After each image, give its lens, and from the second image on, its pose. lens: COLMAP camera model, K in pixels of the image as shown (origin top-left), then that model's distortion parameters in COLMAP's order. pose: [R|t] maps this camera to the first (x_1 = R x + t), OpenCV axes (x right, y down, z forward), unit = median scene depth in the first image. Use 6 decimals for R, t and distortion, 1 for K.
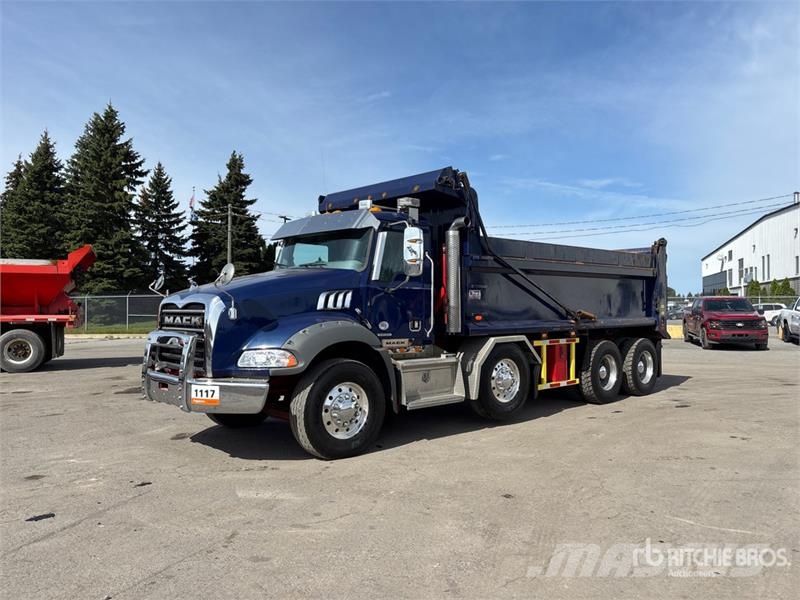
lens RADIAL K [[611.0, 0, 400.9], [0, 611.0, 307.7], [0, 0, 1]] dist [0.024389, -0.026682]
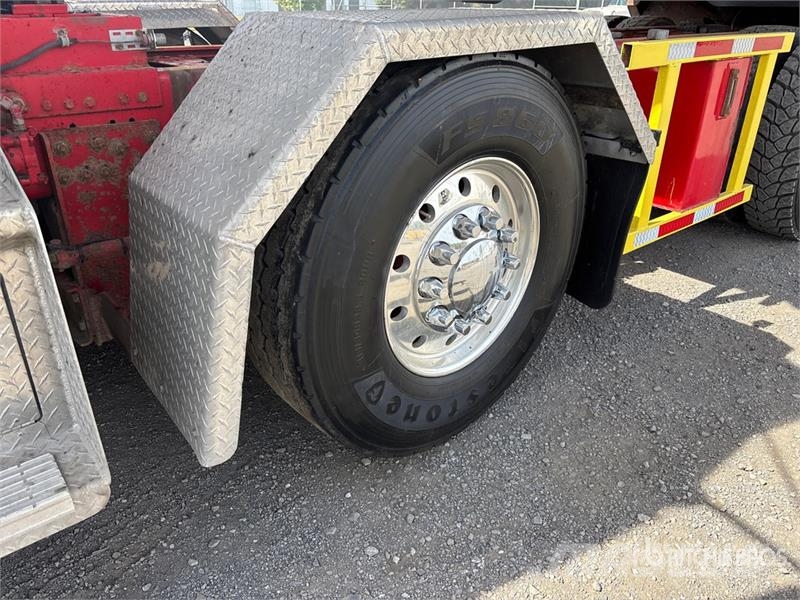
lens RADIAL K [[611.5, 0, 401.9], [0, 611.5, 296.0], [0, 0, 1]] dist [0.022920, -0.027053]
pose [[0.998754, 0.036896, -0.033592, 0.144653], [-0.018176, 0.895988, 0.443706, 0.039333], [0.046468, -0.442543, 0.895543, 0.749997]]
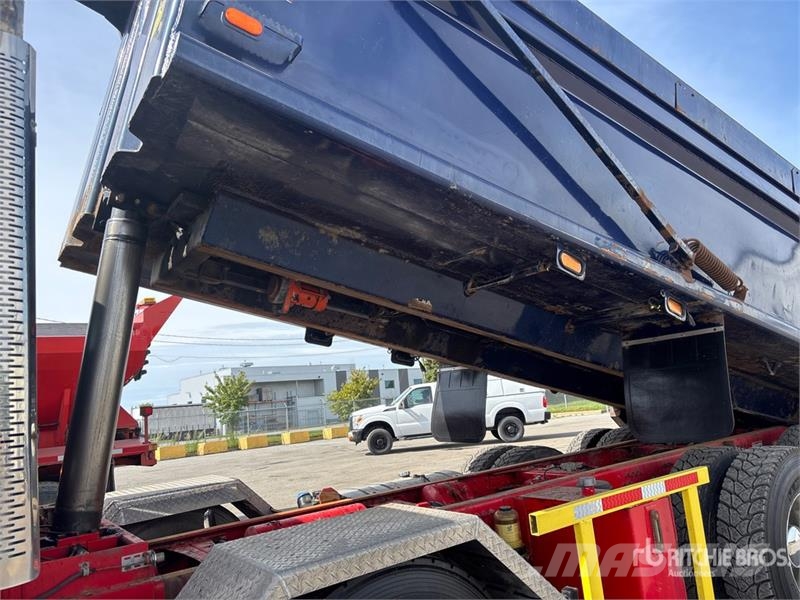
lens RADIAL K [[611.5, 0, 406.4], [0, 611.5, 296.5], [0, 0, 1]] dist [0.022920, -0.027053]
pose [[0.988675, -0.103593, -0.108586, 0.195065], [0.086939, 0.985121, -0.148251, -0.002341], [0.122328, 0.137132, 0.982970, 0.705847]]
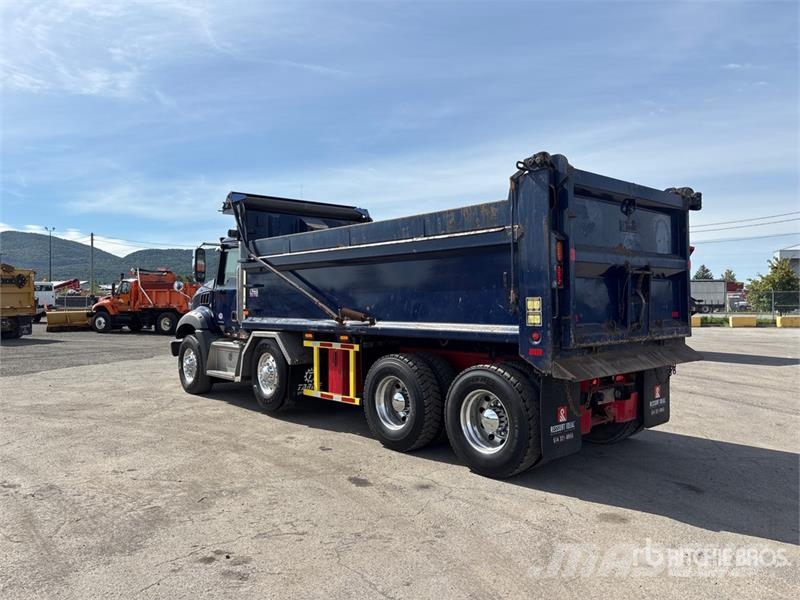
lens RADIAL K [[611.5, 0, 402.9], [0, 611.5, 298.0], [0, 0, 1]] dist [0.022920, -0.027053]
pose [[-0.007763, -0.000537, -0.999970, 1.110296], [0.002469, 0.999997, -0.000556, -0.008722], [0.999967, -0.002473, -0.007762, 1.123716]]
